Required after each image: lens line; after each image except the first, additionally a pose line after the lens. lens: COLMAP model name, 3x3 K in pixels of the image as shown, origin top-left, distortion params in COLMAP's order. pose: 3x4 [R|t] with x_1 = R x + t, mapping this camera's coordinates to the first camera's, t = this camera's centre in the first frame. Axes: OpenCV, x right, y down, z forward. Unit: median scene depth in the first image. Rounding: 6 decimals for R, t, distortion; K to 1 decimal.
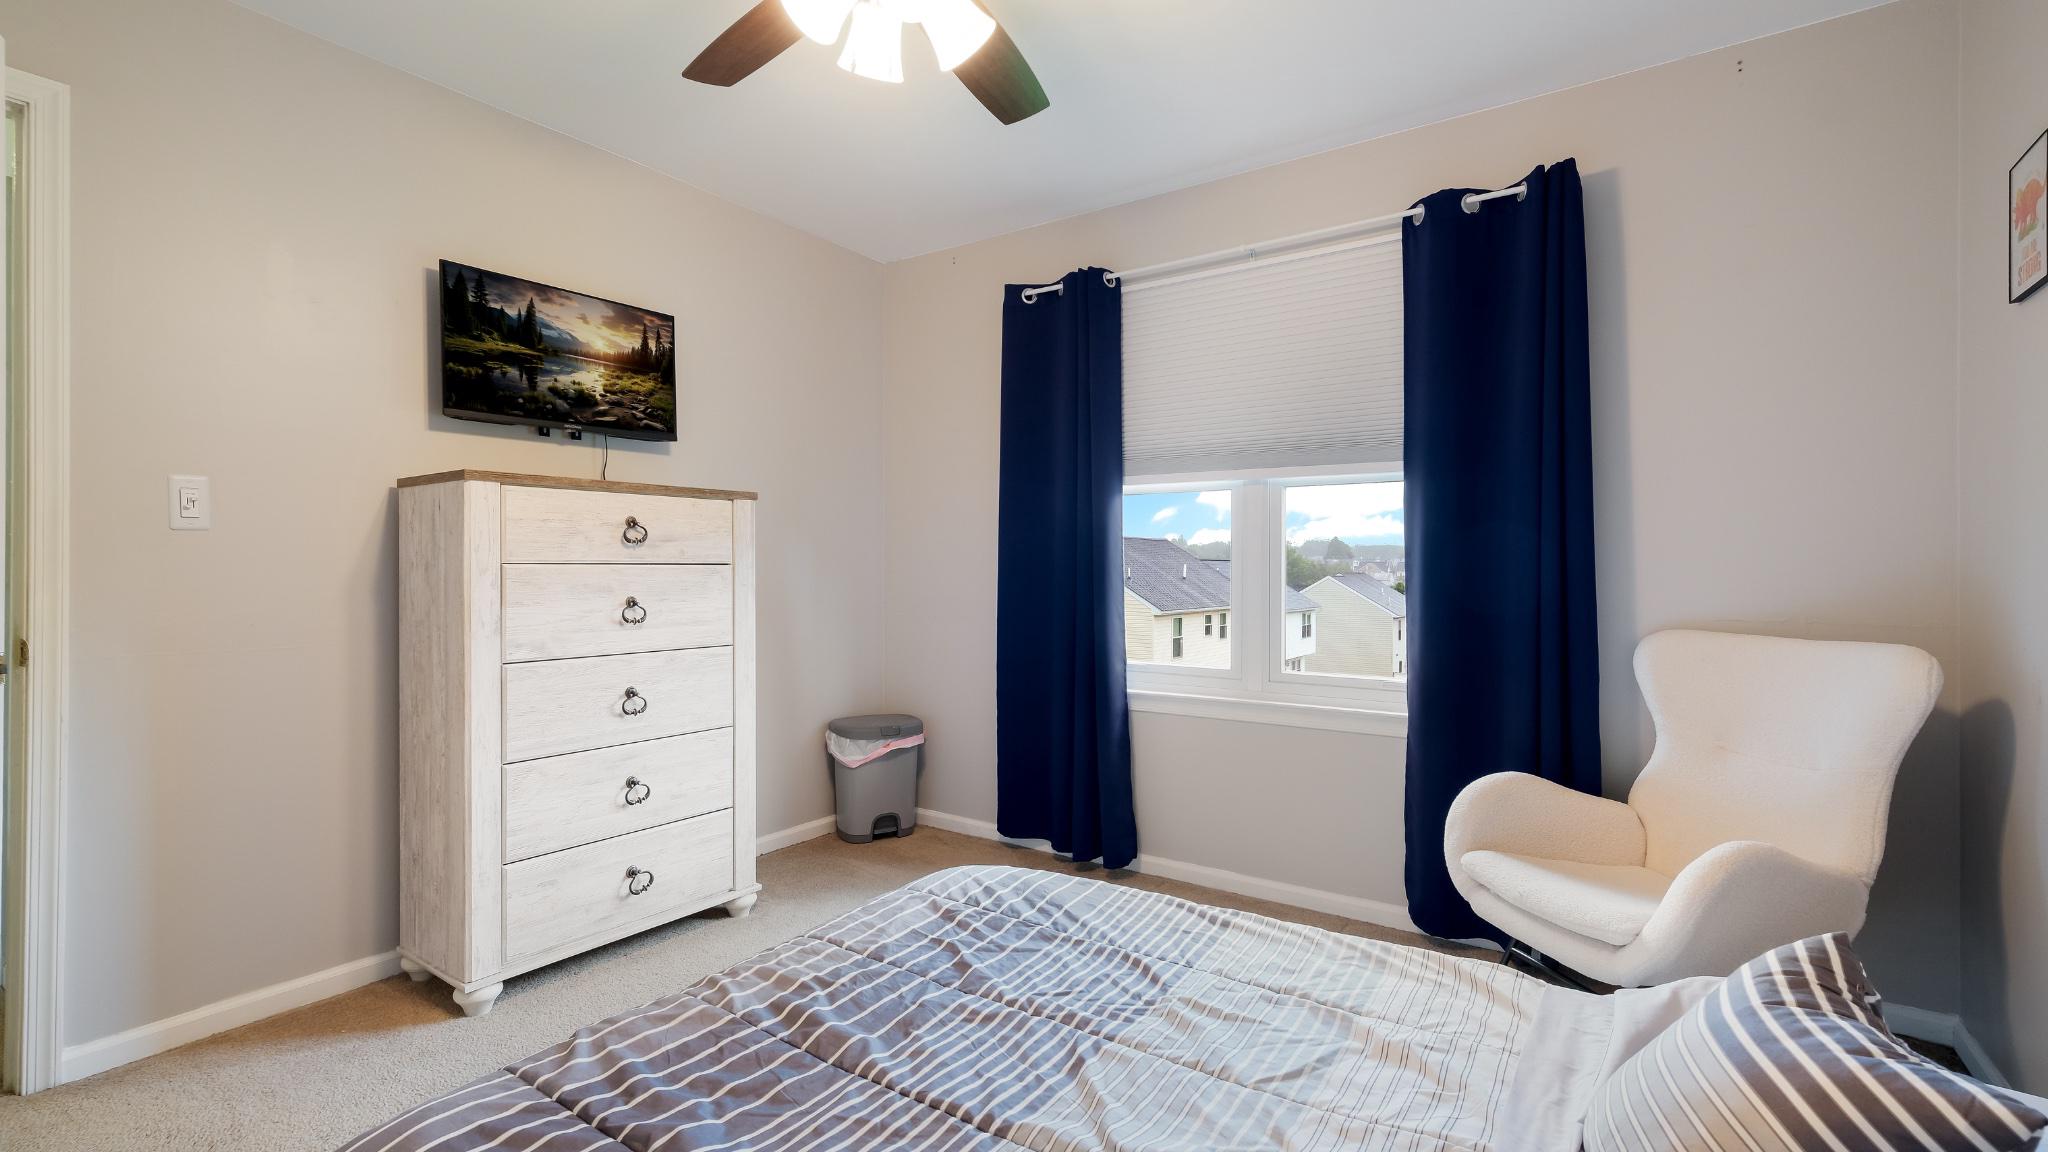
lens RADIAL K [[903.6, 0, 1009.6], [0, 903.6, 554.5], [0, 0, 1]] dist [0.012027, 0.000108]
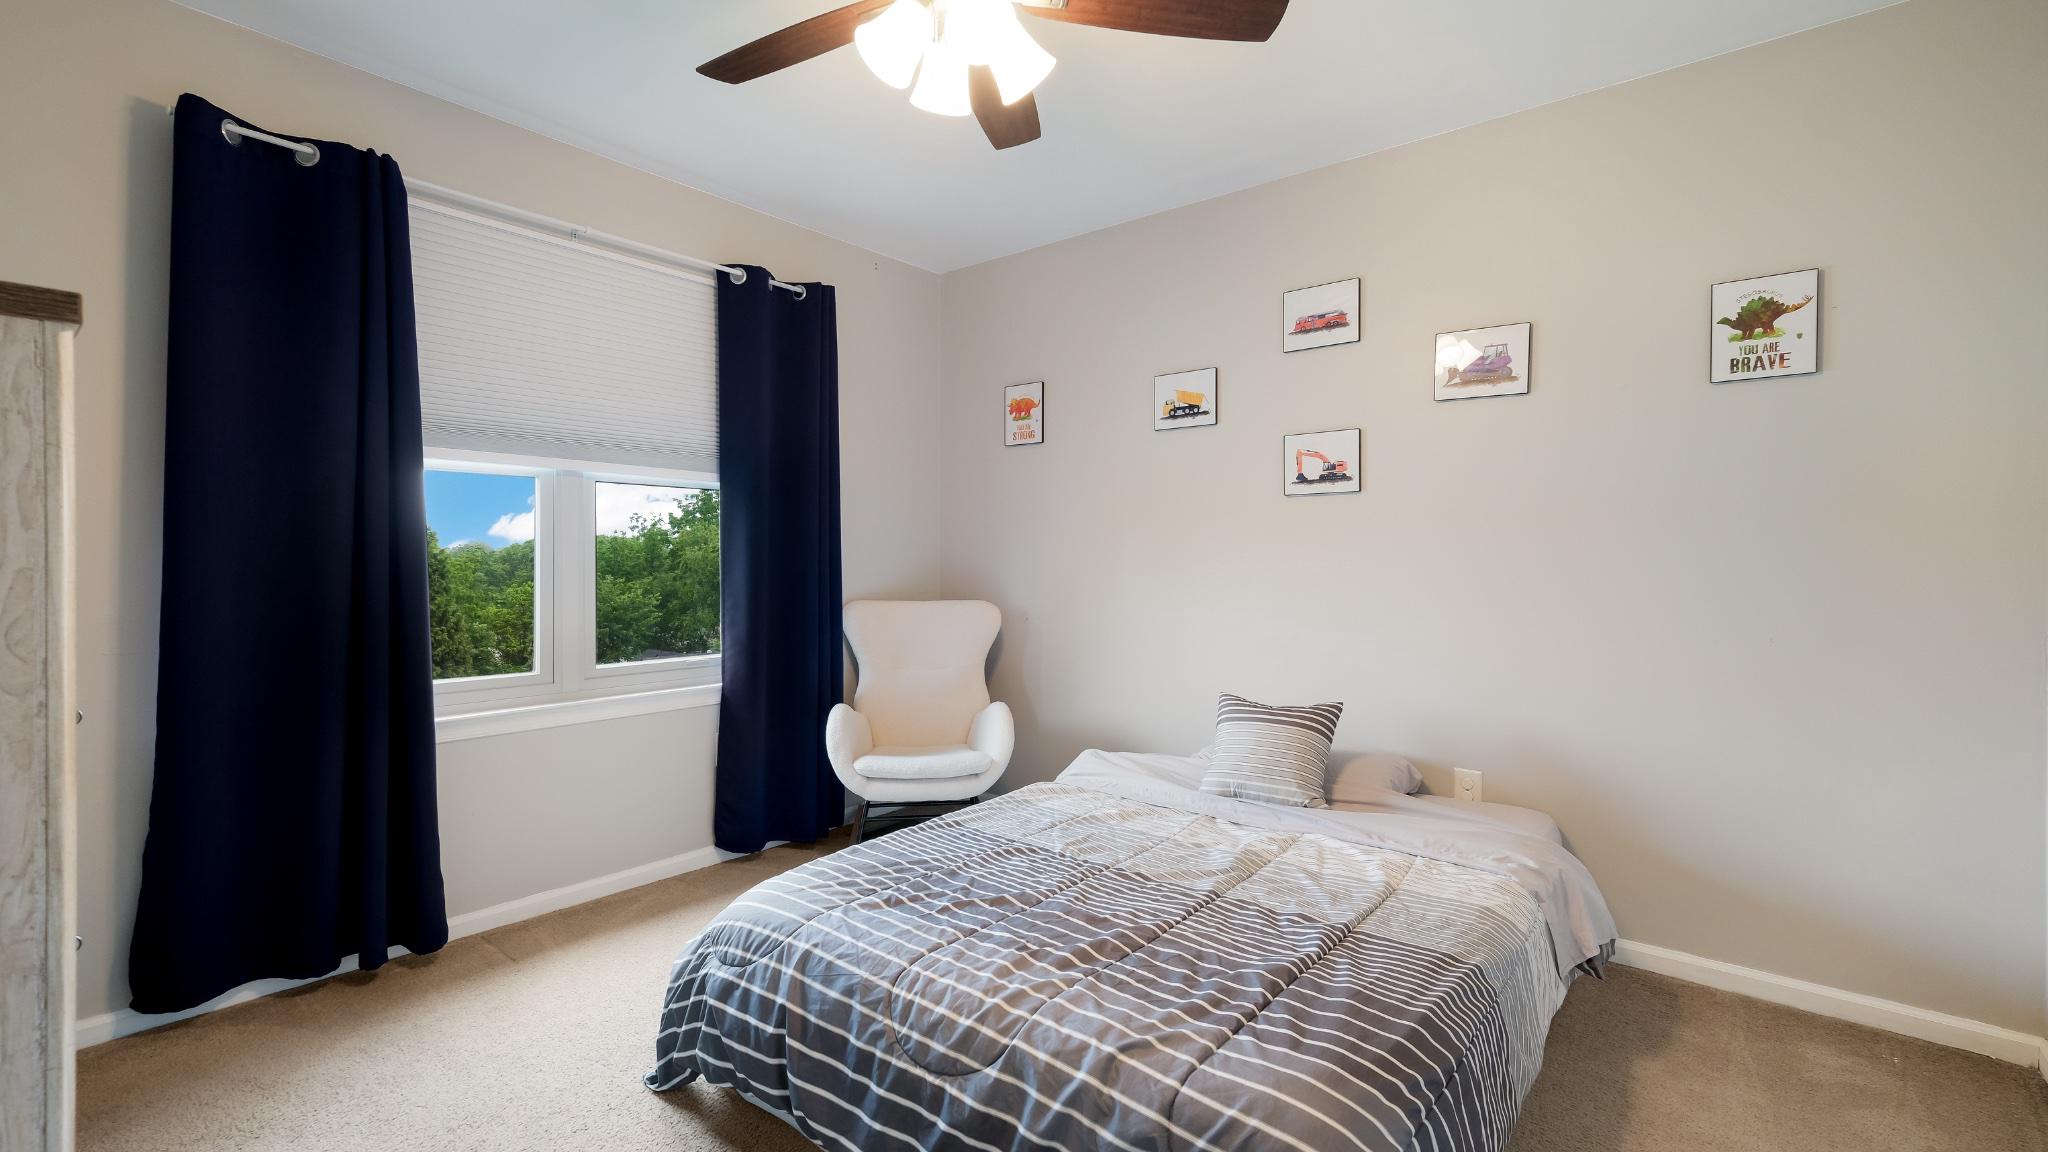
lens RADIAL K [[903.6, 0, 1009.6], [0, 903.6, 554.5], [0, 0, 1]] dist [0.012027, 0.000108]
pose [[0.078393, 0.005162, 0.996909, -0.982704], [-0.014187, 0.999891, -0.004062, 0.001934], [-0.996822, -0.013825, 0.078458, 0.710116]]
